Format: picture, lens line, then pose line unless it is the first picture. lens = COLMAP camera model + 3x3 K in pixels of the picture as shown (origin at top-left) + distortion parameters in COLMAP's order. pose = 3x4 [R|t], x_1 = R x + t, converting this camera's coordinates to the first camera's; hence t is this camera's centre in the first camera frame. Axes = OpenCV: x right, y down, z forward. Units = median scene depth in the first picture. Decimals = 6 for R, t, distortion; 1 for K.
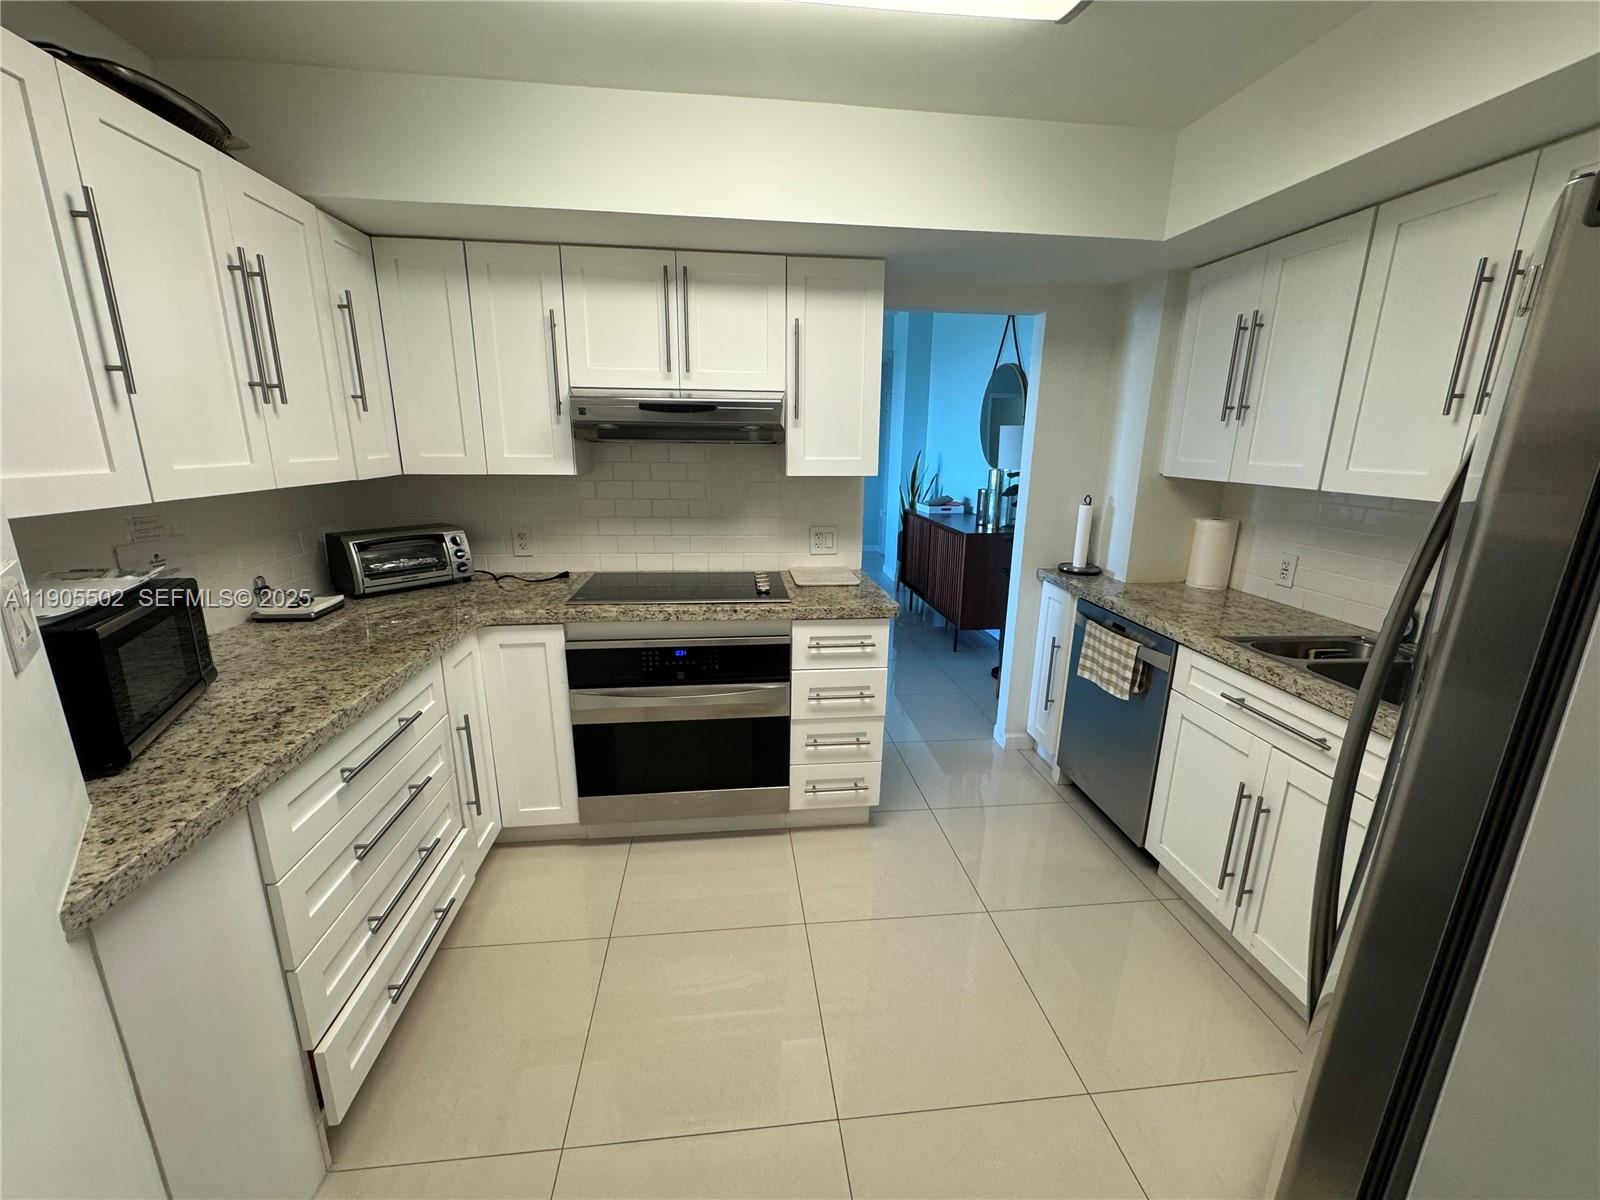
lens RADIAL K [[639.2, 0, 800.8], [0, 639.2, 602.7], [0, 0, 1]] dist [-0.005687, 0.000588]
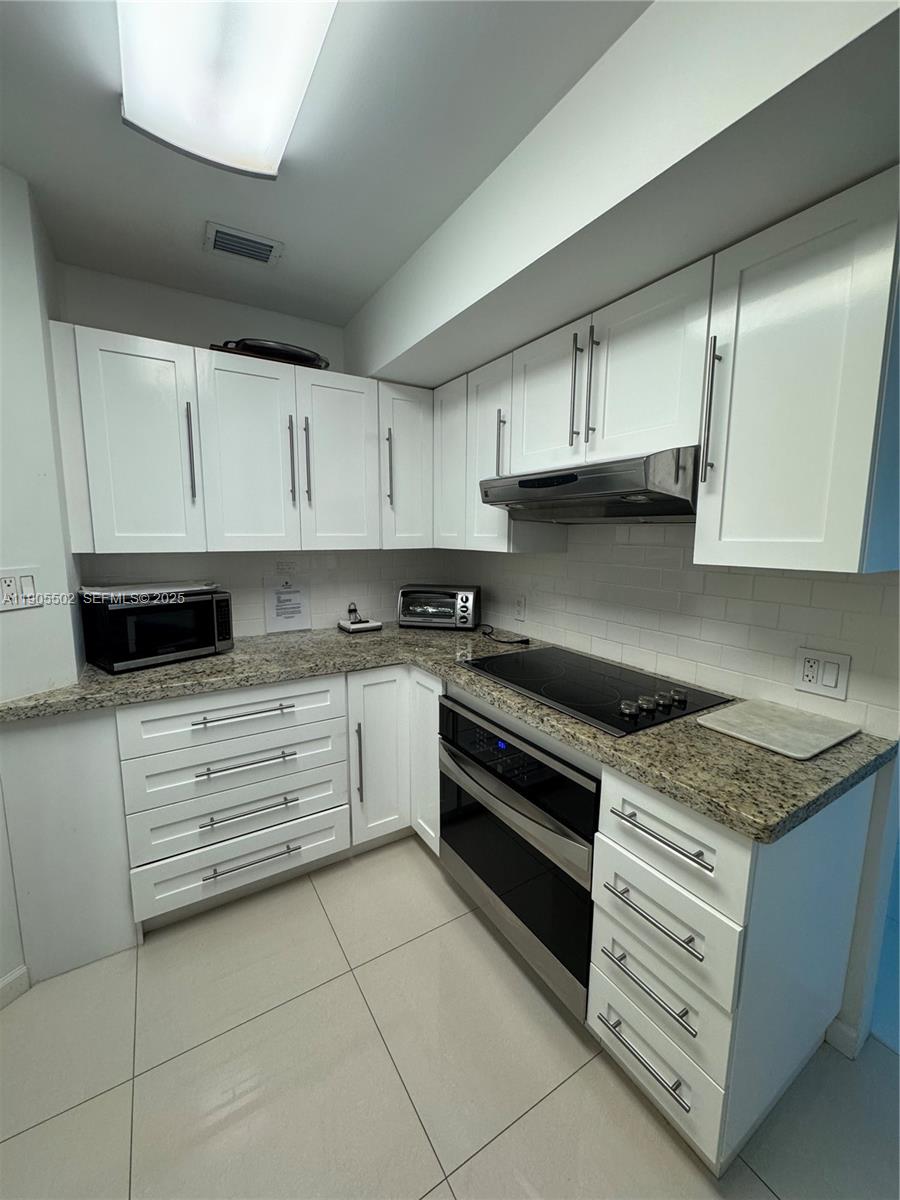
lens RADIAL K [[479.4, 0, 450.4], [0, 479.4, 598.0], [0, 0, 1]] dist [-0.005687, 0.000588]
pose [[0.424067, 0.113226, -0.898525, 0.370031], [-0.224196, 0.974396, 0.016976, -0.120104], [0.877441, 0.194247, 0.438594, 0.591174]]
